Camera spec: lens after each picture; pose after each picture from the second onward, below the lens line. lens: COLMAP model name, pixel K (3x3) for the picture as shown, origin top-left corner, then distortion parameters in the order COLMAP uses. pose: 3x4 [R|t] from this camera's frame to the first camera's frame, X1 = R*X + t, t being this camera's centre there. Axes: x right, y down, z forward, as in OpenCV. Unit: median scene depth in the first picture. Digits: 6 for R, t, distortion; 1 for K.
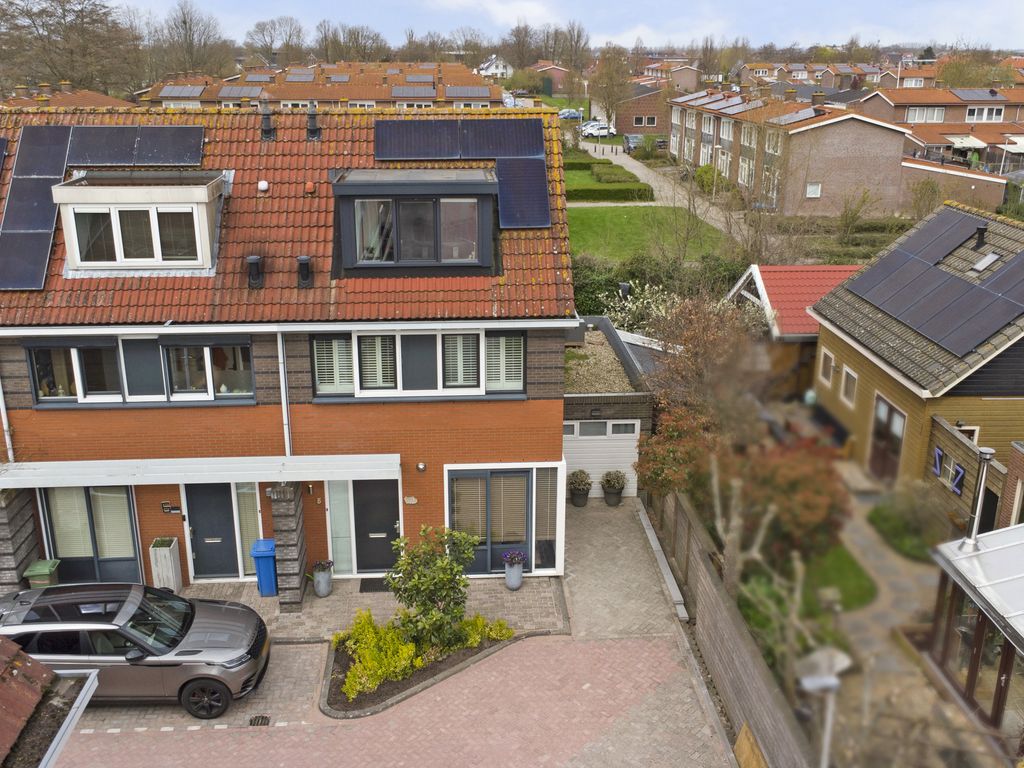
lens RADIAL K [[993.1, 0, 512.4], [0, 993.1, 383.1], [0, 0, 1]] dist [0.012310, 0.000000]
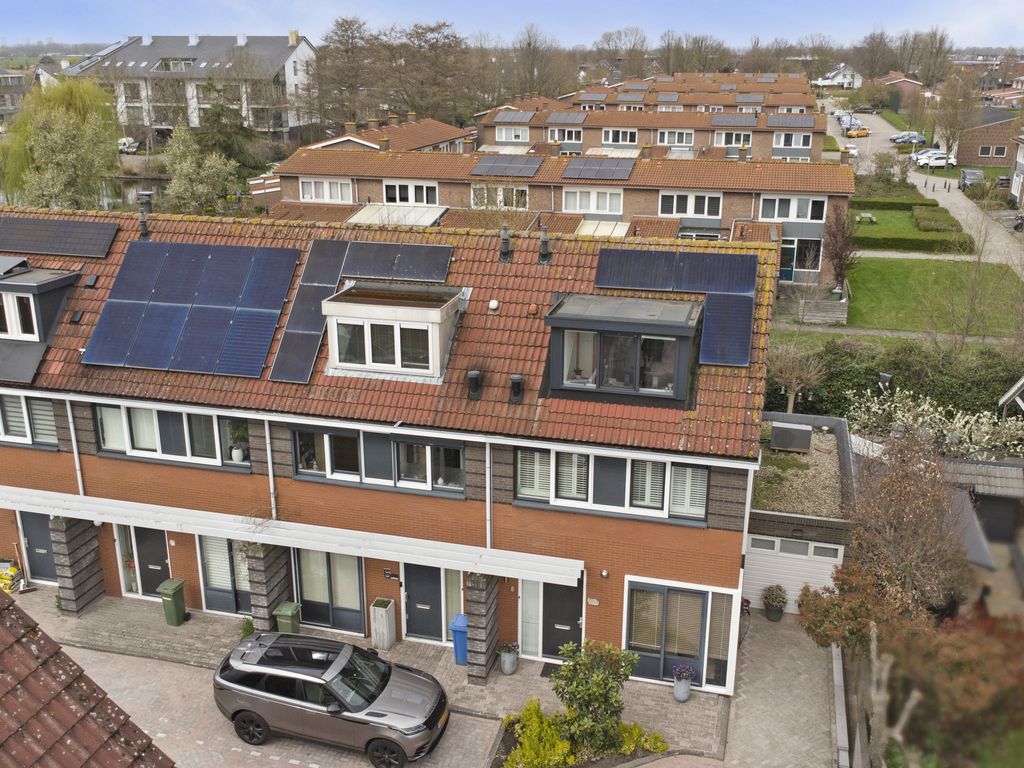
lens RADIAL K [[993.1, 0, 508.9], [0, 993.1, 382.8], [0, 0, 1]] dist [0.012310, 0.000000]
pose [[0.944657, 0.101311, -0.312025, 0.126791], [-0.101139, 0.994731, 0.016781, -0.130640], [0.312081, 0.015705, 0.949926, -0.066472]]
